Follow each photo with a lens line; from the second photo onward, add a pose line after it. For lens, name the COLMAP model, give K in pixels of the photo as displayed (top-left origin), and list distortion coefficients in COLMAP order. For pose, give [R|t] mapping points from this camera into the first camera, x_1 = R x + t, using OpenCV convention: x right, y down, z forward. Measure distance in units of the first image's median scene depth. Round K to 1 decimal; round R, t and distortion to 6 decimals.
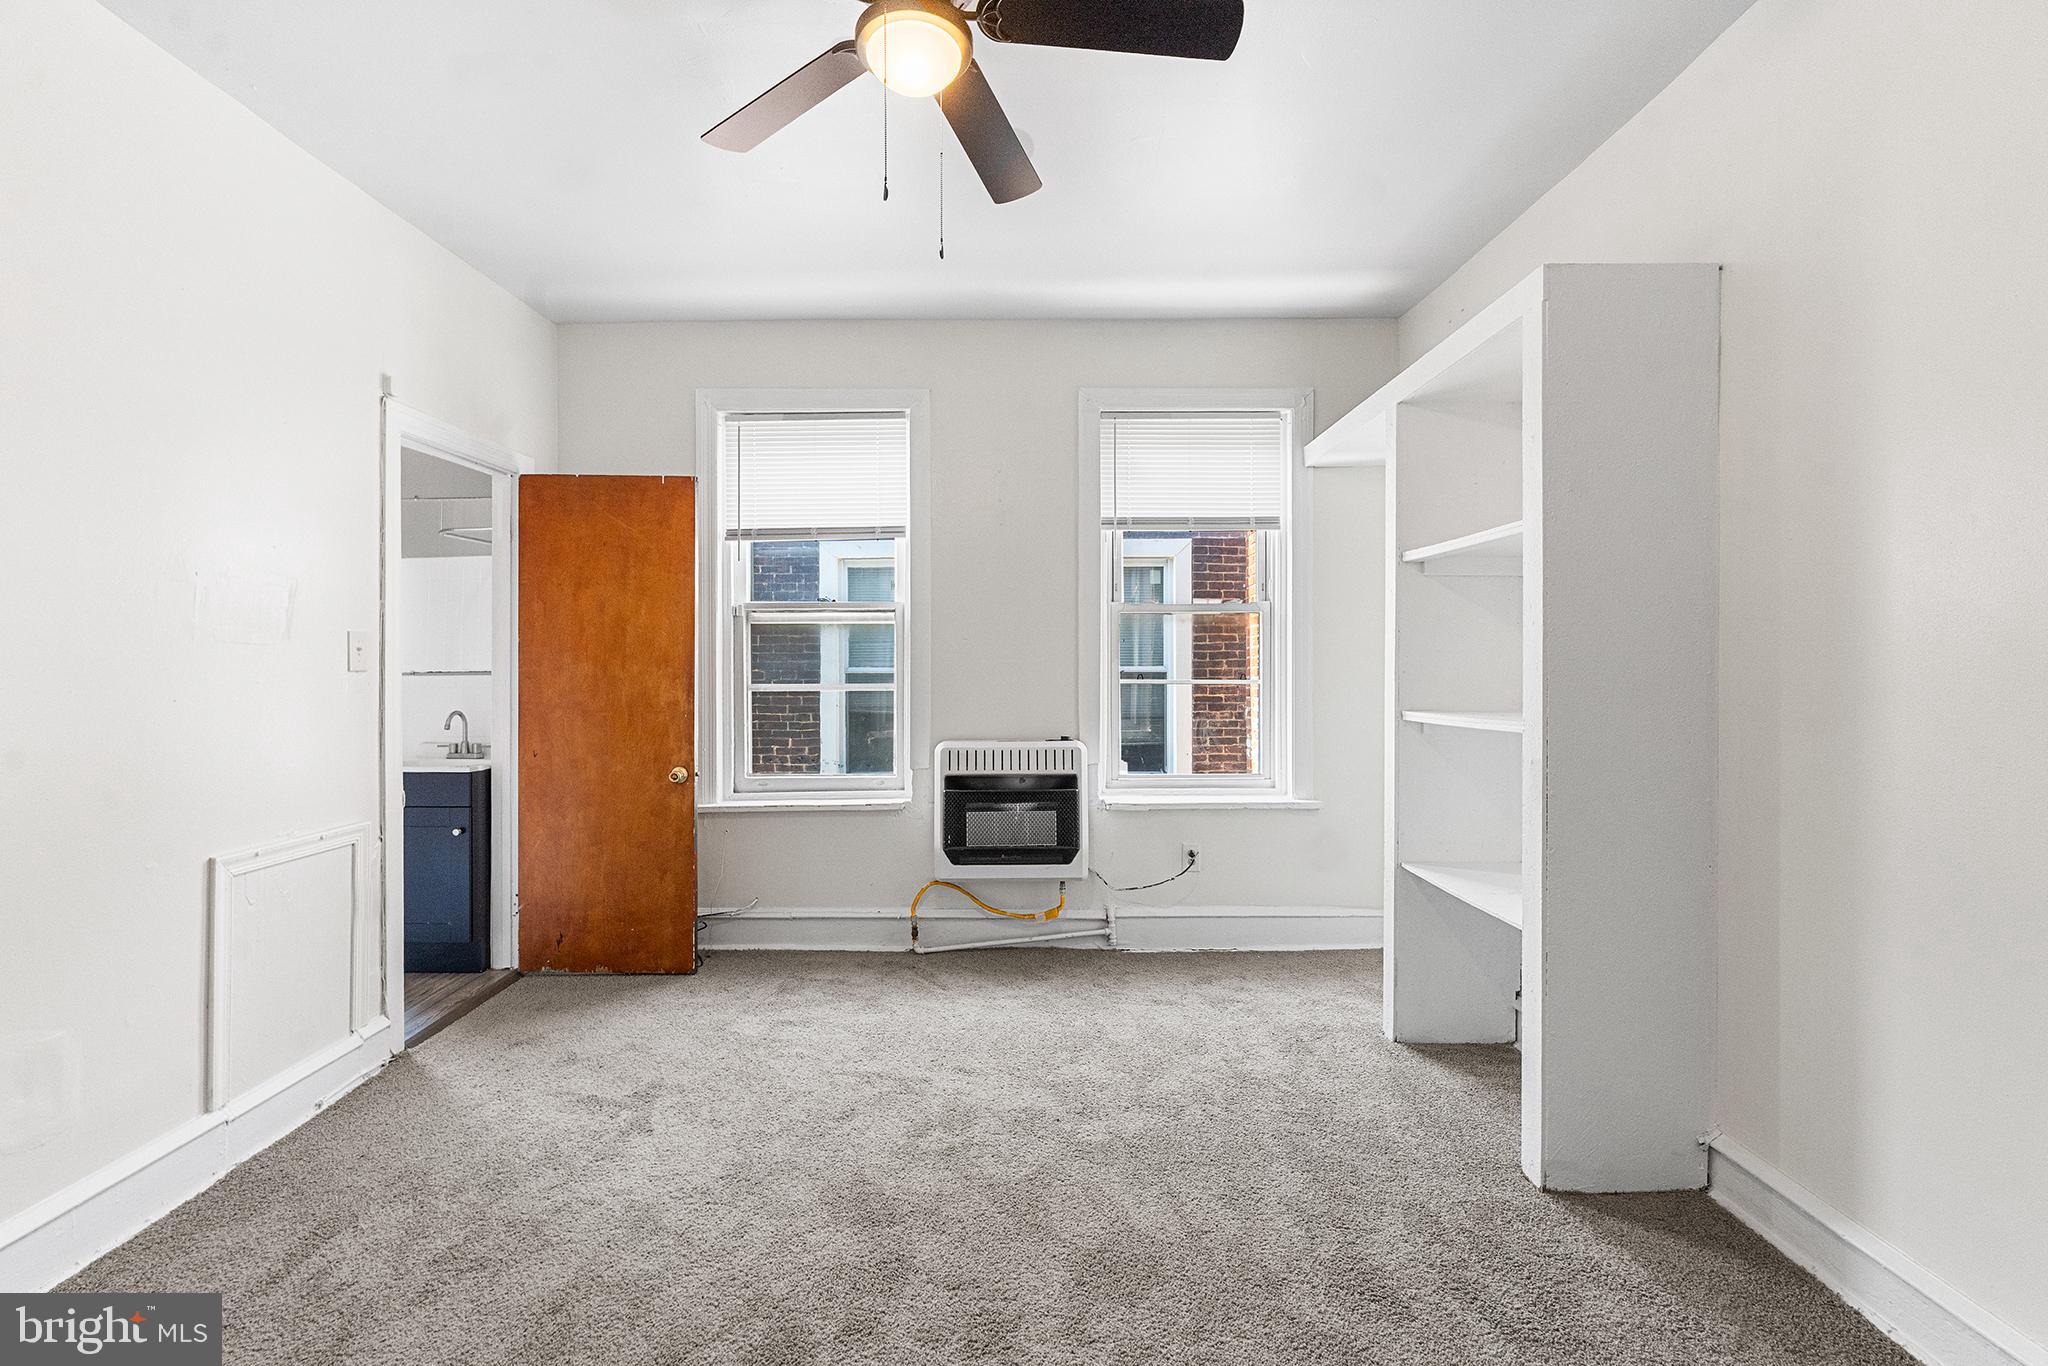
lens RADIAL K [[925.0, 0, 1016.5], [0, 925.0, 668.7], [0, 0, 1]] dist [-0.012461, 0.001975]
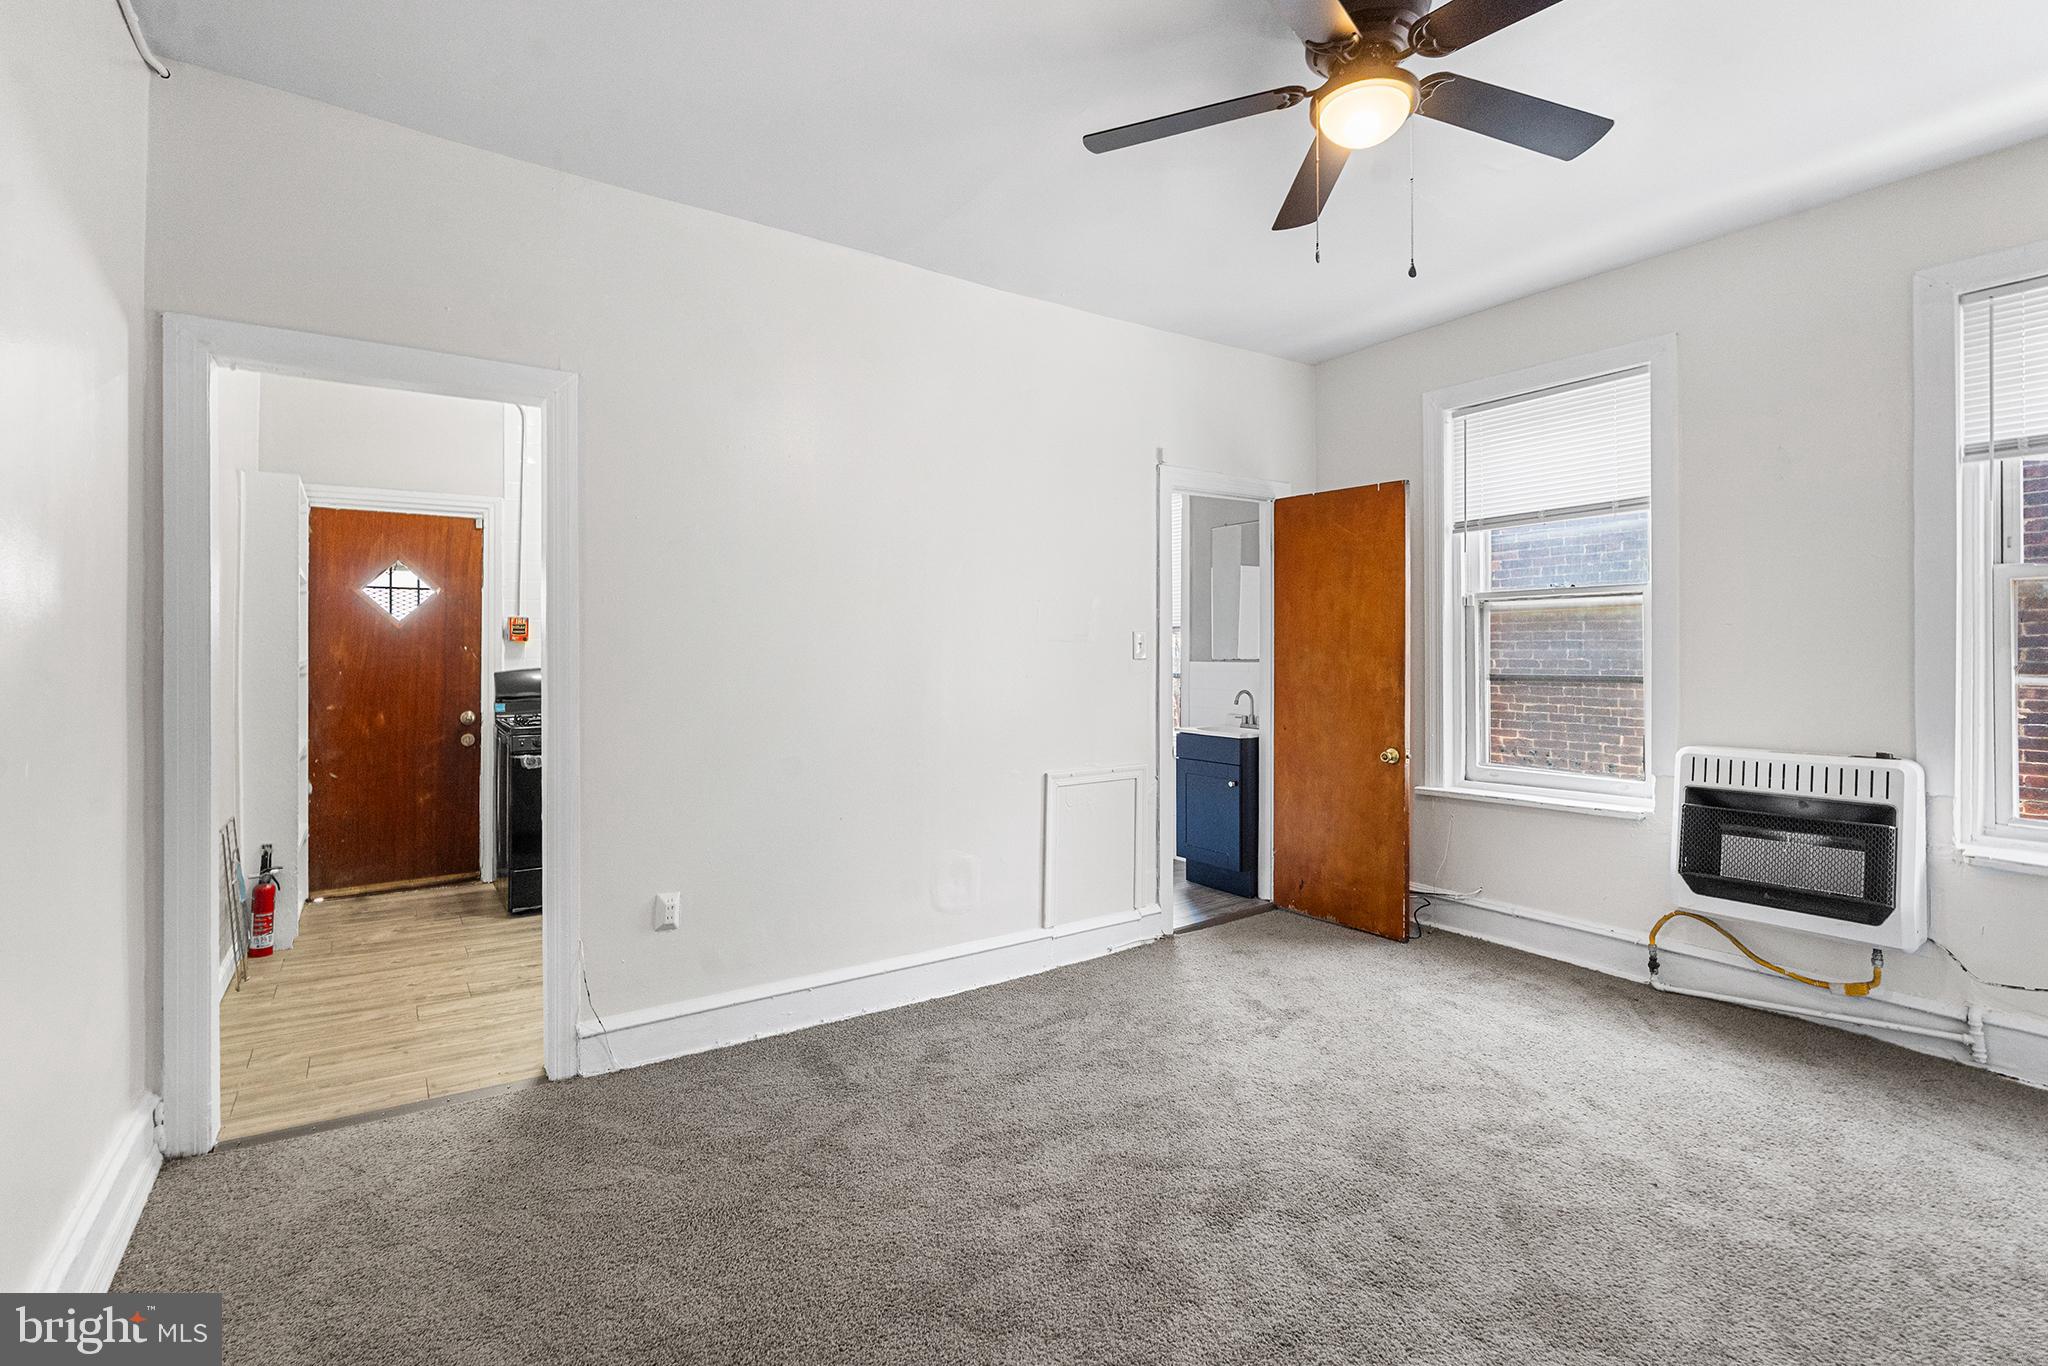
lens RADIAL K [[925.0, 0, 994.8], [0, 925.0, 655.8], [0, 0, 1]] dist [-0.012461, 0.001975]
pose [[0.552324, 0.002888, -0.833625, 0.283515], [-0.003414, 0.999993, 0.001202, -0.002664], [0.833623, 0.002182, 0.552330, 0.008028]]
